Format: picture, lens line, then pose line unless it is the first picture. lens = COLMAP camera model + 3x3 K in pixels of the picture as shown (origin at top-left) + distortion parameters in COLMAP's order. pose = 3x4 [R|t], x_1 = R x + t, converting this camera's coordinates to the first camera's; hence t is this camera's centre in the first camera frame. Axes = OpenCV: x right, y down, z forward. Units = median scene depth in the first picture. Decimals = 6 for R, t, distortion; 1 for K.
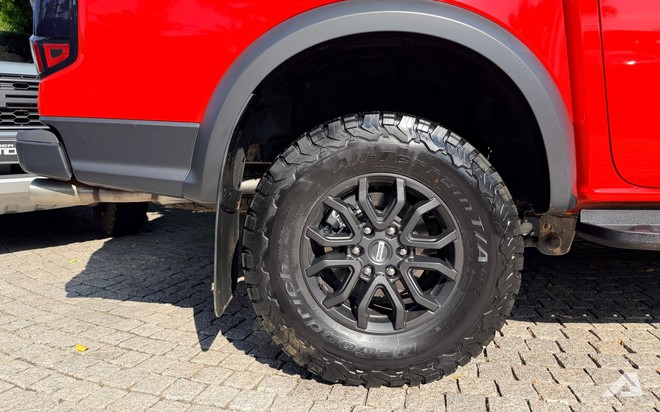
lens RADIAL K [[473.8, 0, 330.0], [0, 473.8, 206.0], [0, 0, 1]] dist [0.026928, -0.065301]
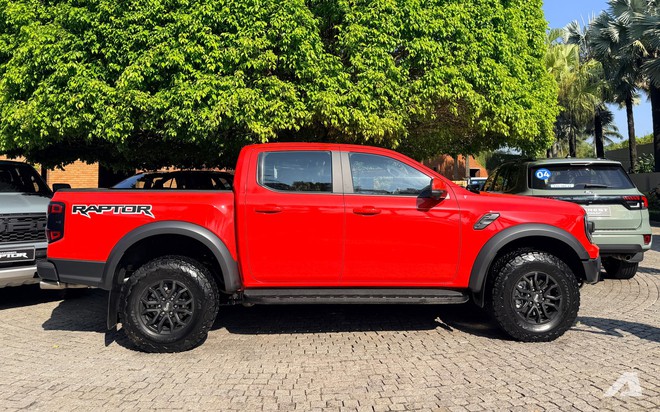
lens RADIAL K [[473.8, 0, 330.0], [0, 473.8, 206.0], [0, 0, 1]] dist [0.026928, -0.065301]
pose [[0.995343, 0.008601, 0.096008, 0.767737], [0.002686, 0.993149, -0.116824, -0.161024], [-0.096356, 0.116538, 0.988501, -1.946684]]
